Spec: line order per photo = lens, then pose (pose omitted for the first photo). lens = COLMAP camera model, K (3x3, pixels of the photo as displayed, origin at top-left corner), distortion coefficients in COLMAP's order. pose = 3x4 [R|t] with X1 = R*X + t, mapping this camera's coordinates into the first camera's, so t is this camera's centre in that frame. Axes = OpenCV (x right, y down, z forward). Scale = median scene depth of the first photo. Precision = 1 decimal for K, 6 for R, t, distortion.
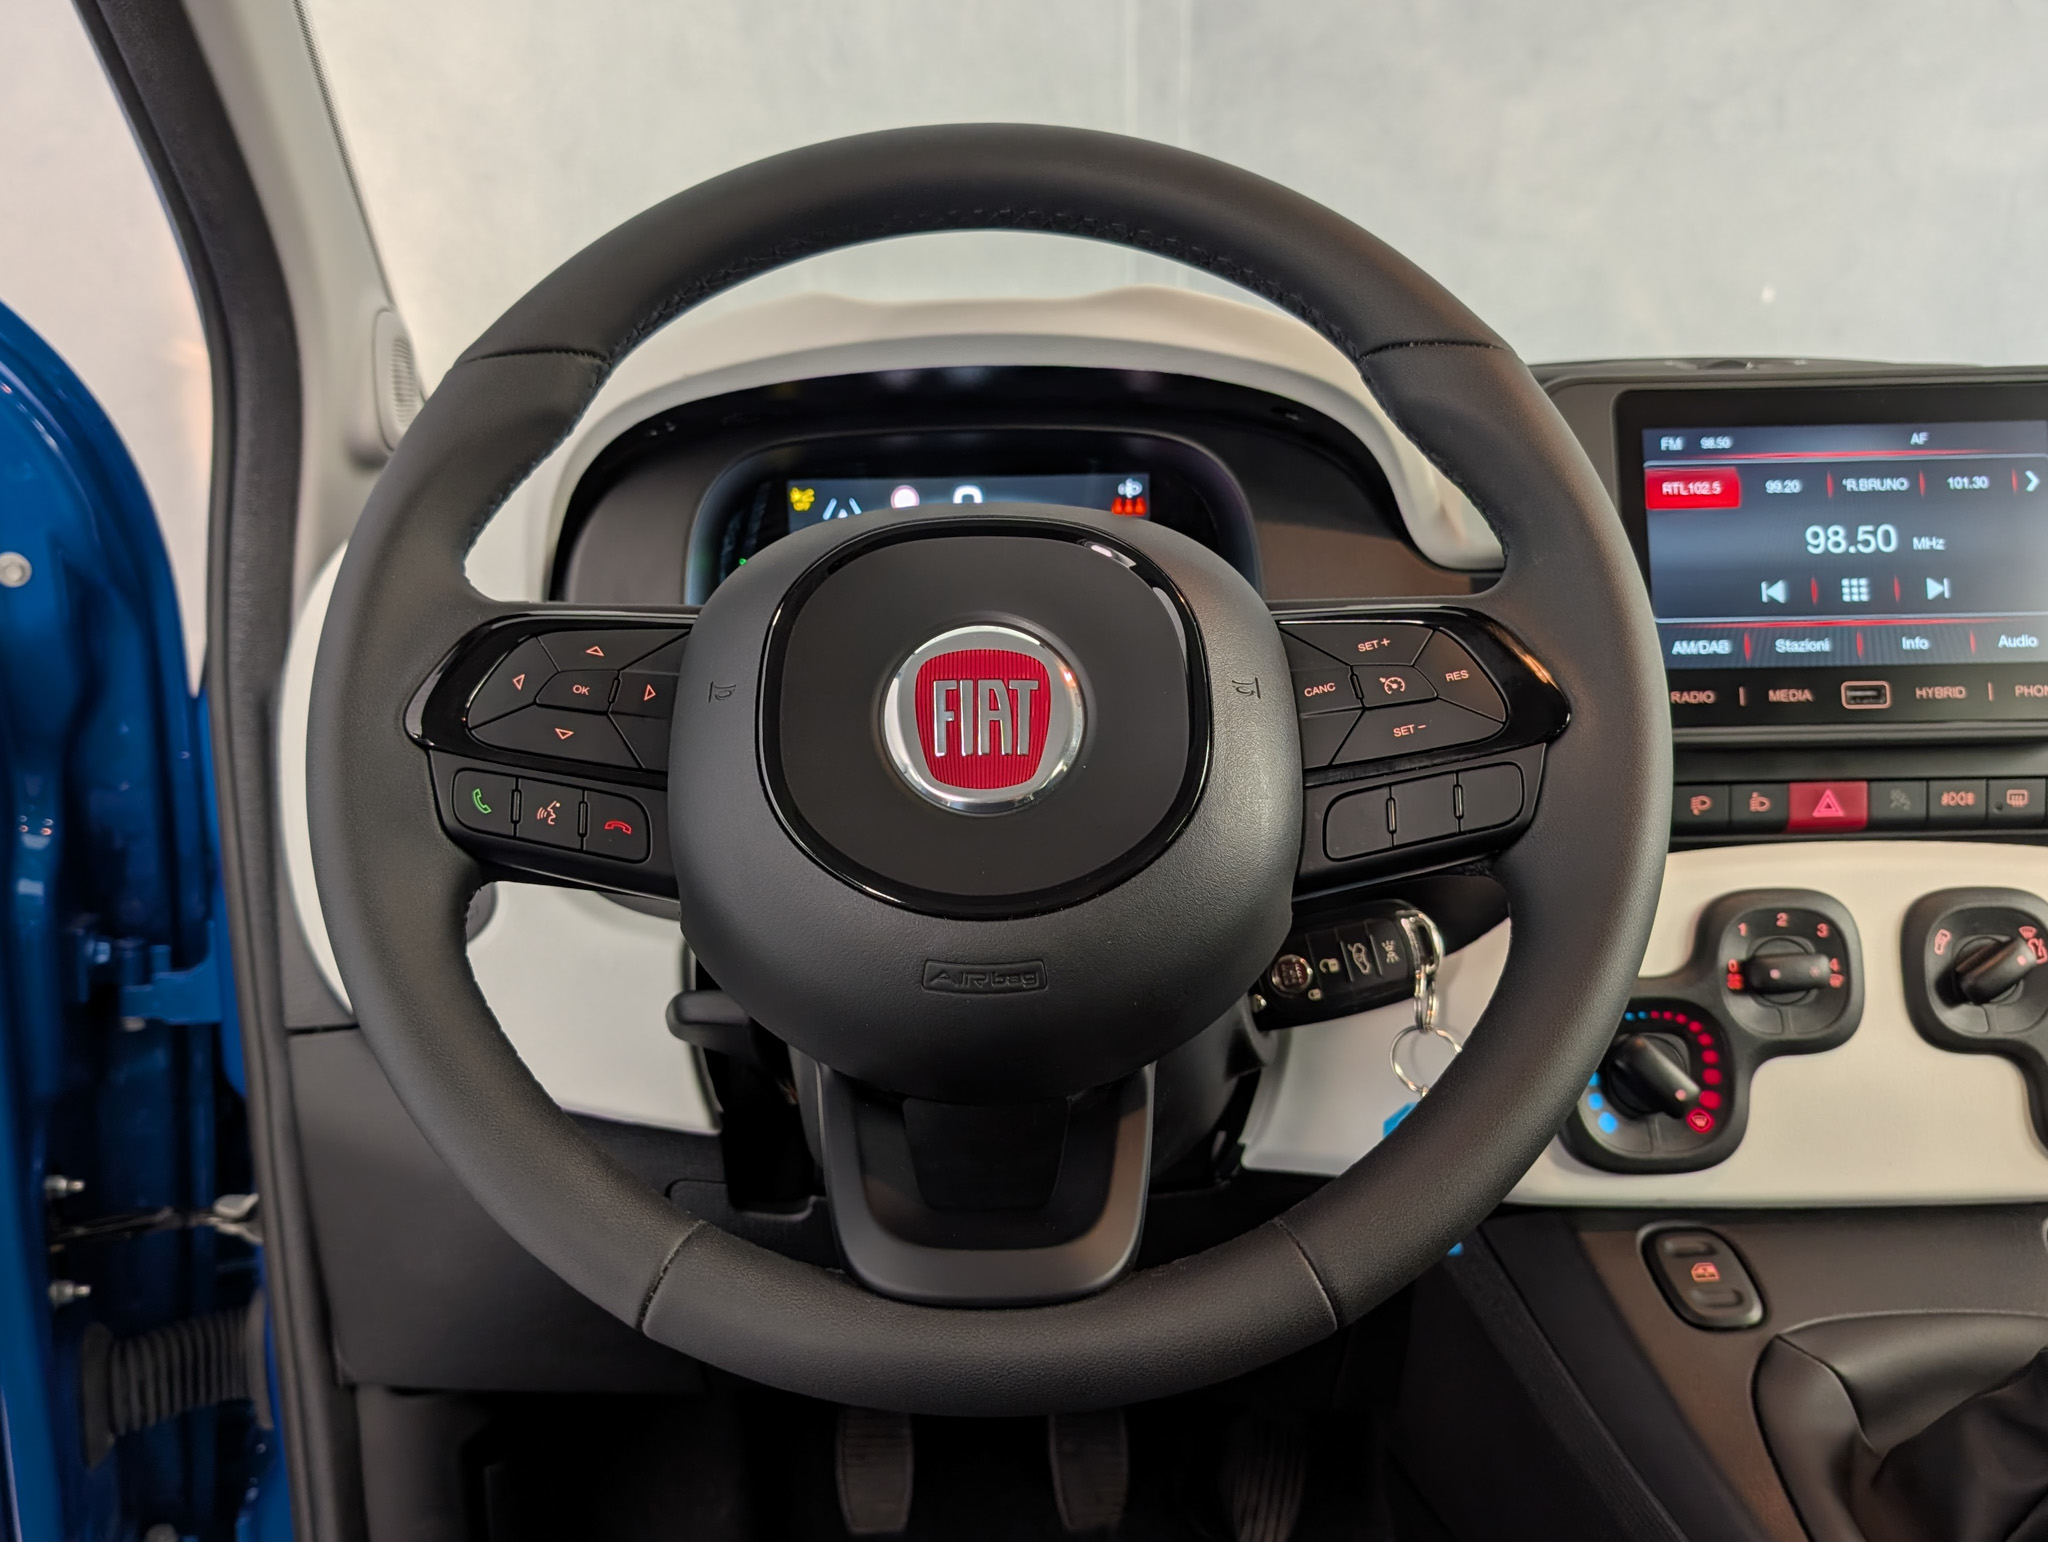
lens RADIAL K [[1716.0, 0, 951.1], [0, 1716.0, 738.2], [0, 0, 1]] dist [0.000477, -0.002135]
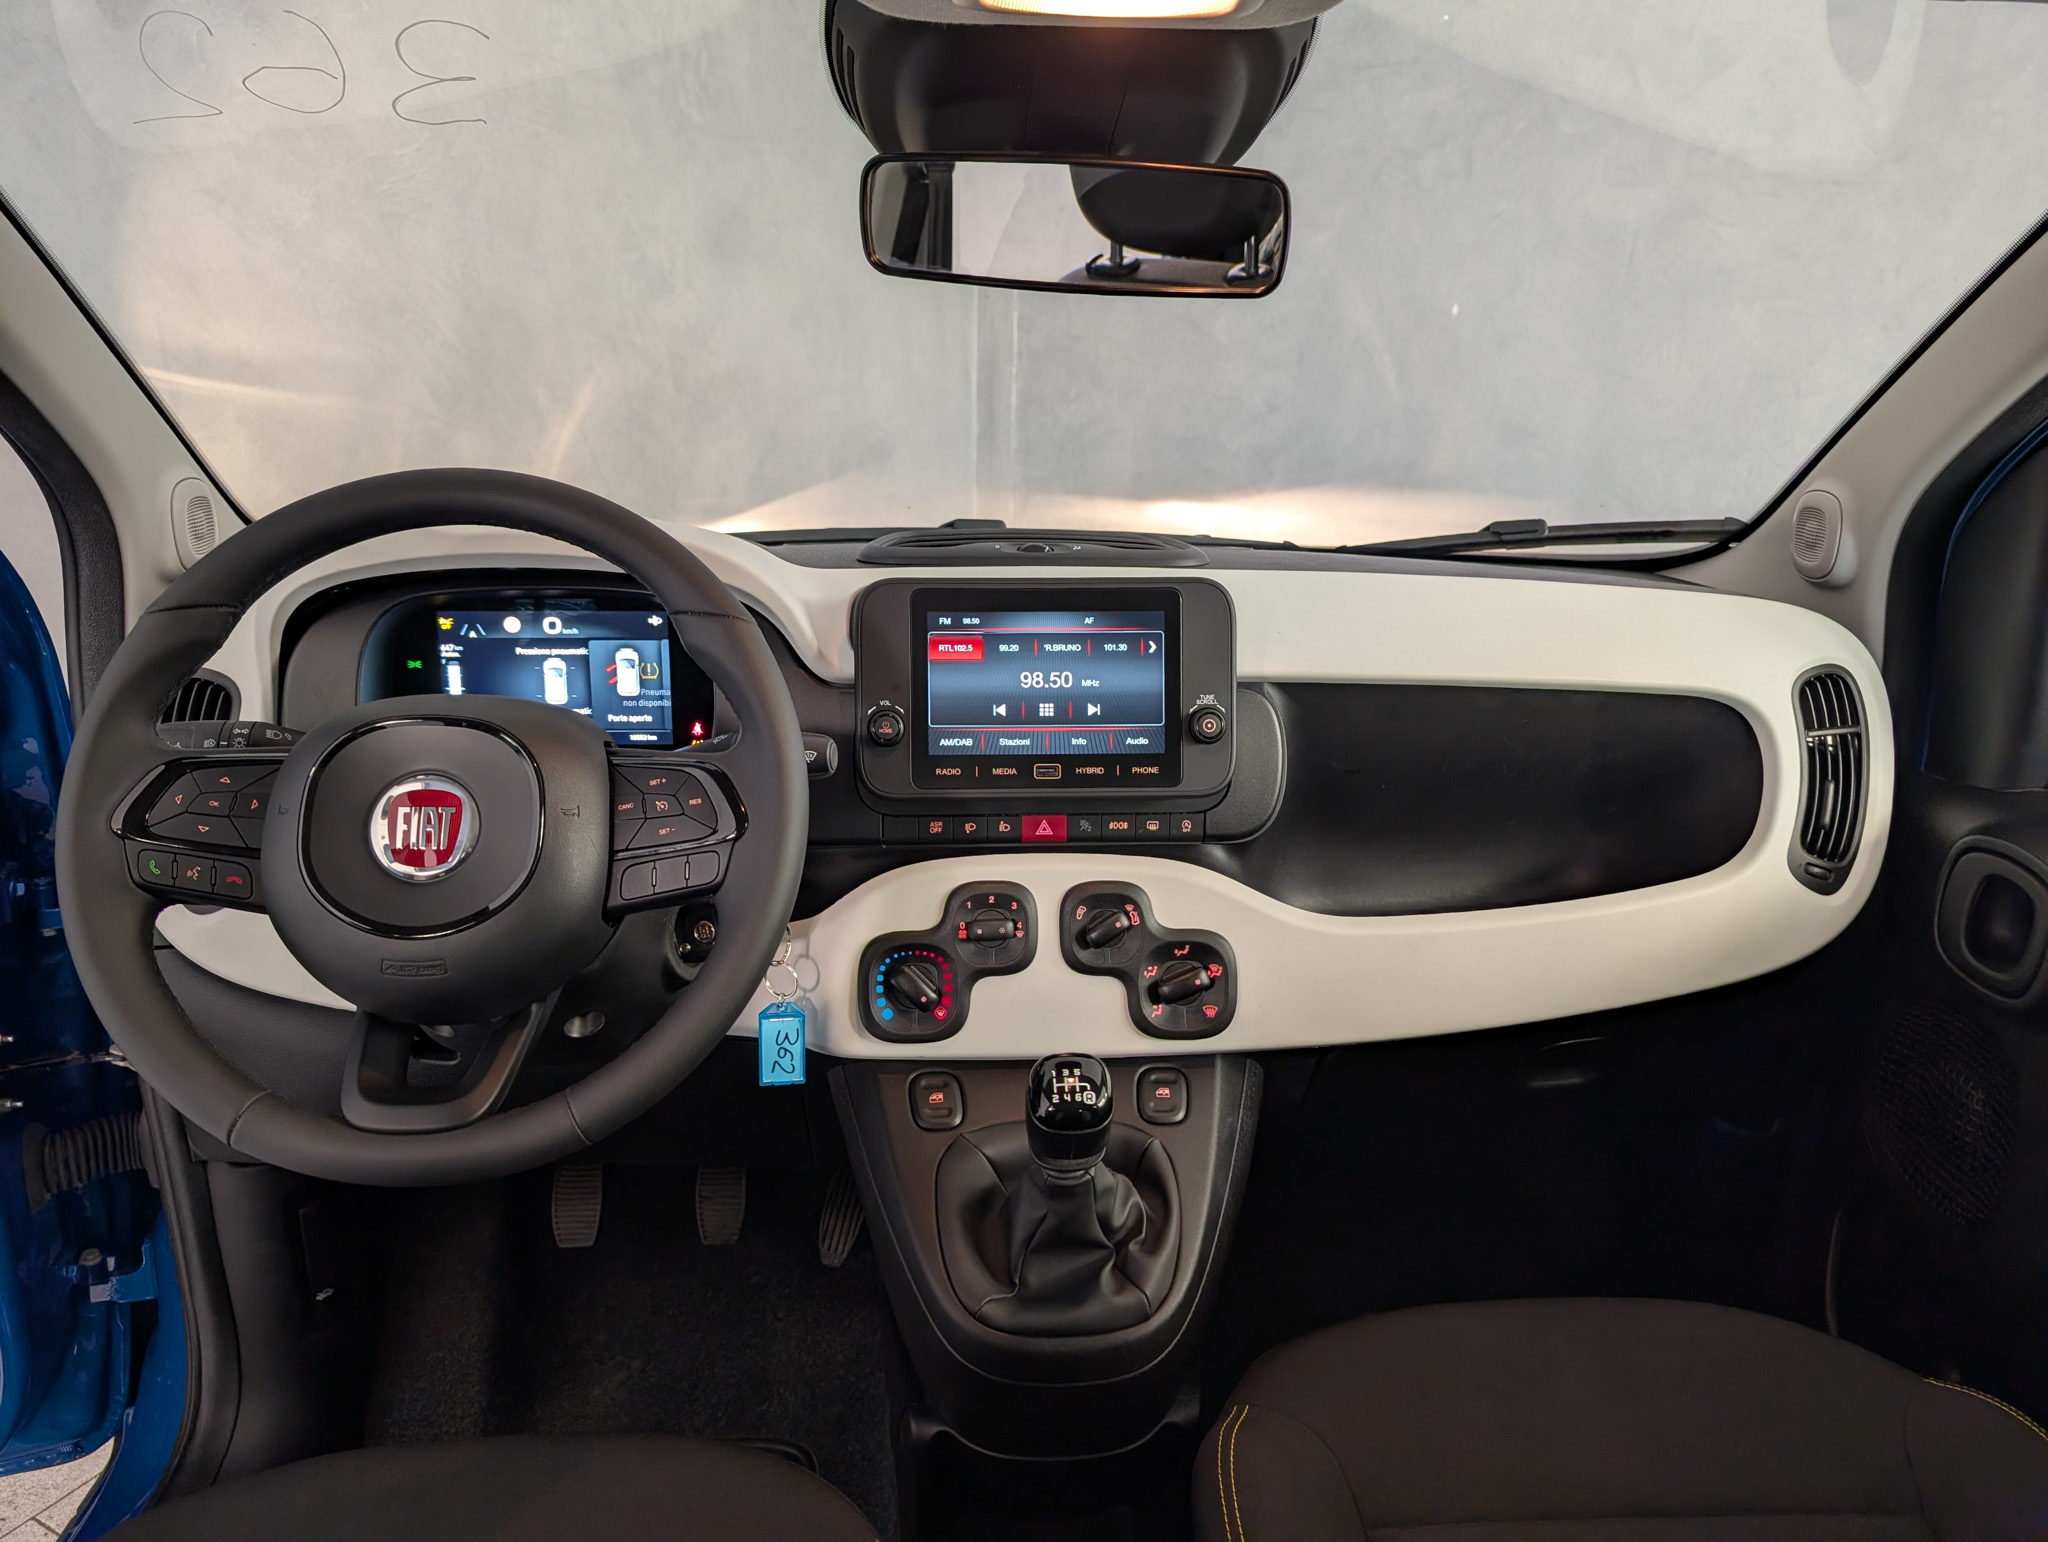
lens RADIAL K [[1465.9, 0, 1014.2], [0, 1465.9, 739.5], [0, 0, 1]] dist [0.070103, -0.068662]
pose [[0.998583, 0.010884, 0.052083, 0.419232], [-0.016058, 0.994861, 0.099968, -0.203602], [-0.050728, -0.100663, 0.993627, -0.463379]]
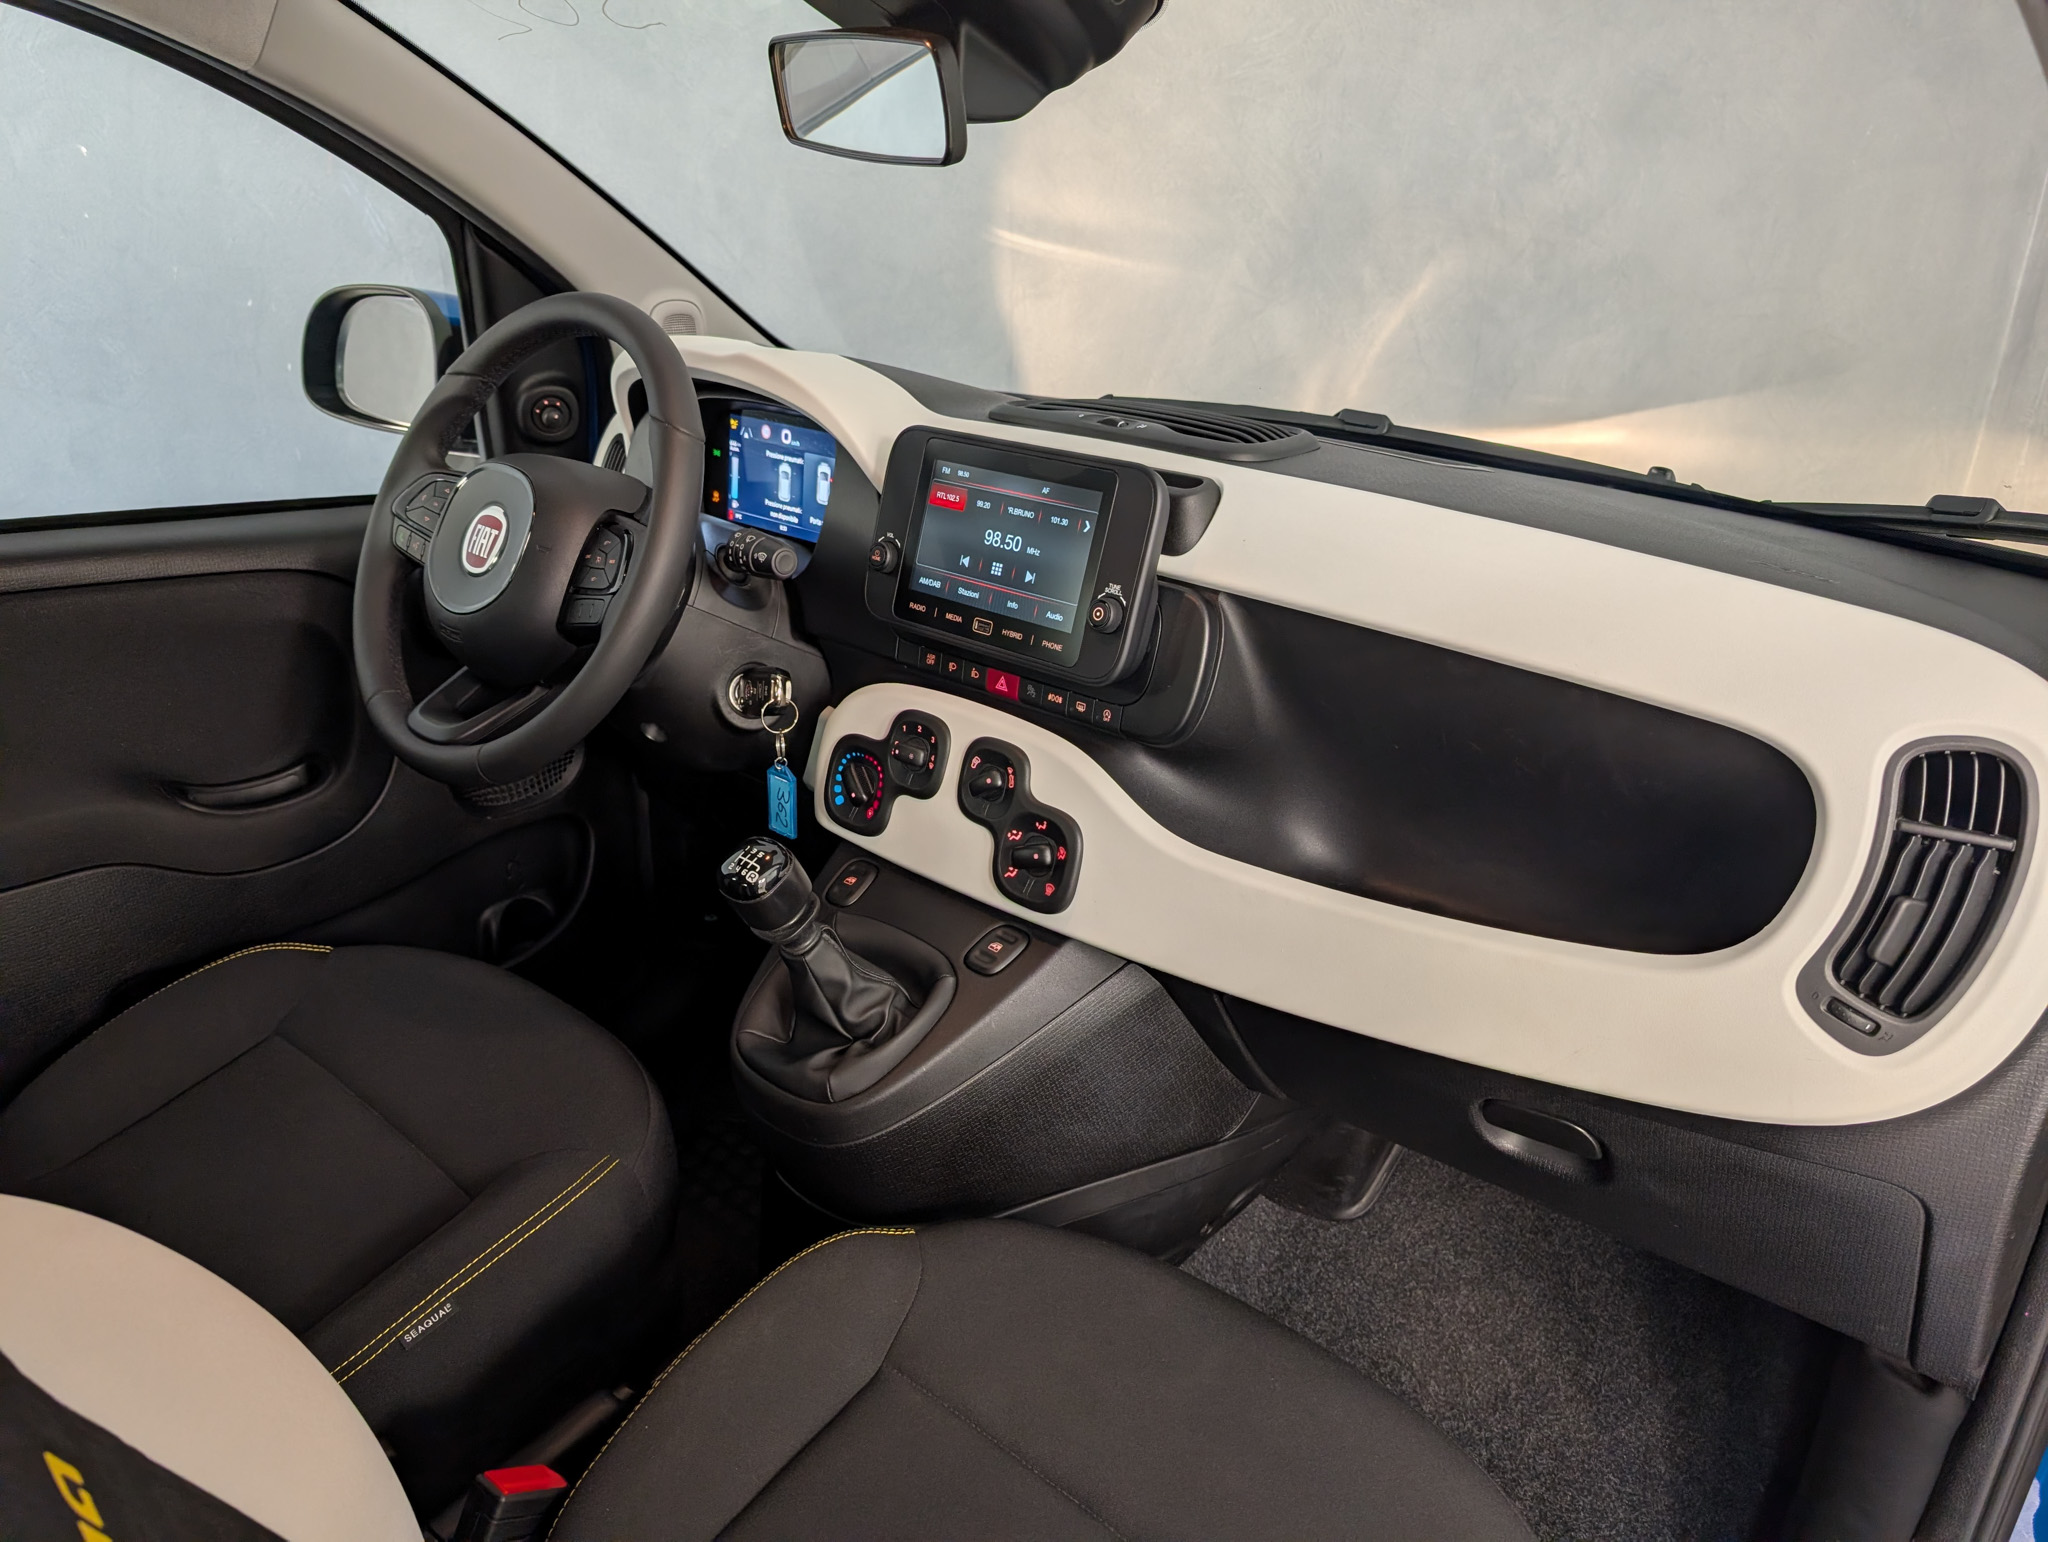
lens RADIAL K [[1428.5, 0, 1024.0], [0, 1428.5, 771.0], [0, 0, 1]] dist [0.043796, -0.003098]
pose [[0.754789, 0.285909, -0.590381, 1.503727], [-0.159771, 0.953039, 0.257272, -0.276502], [0.636213, -0.099861, 0.765024, -0.157621]]
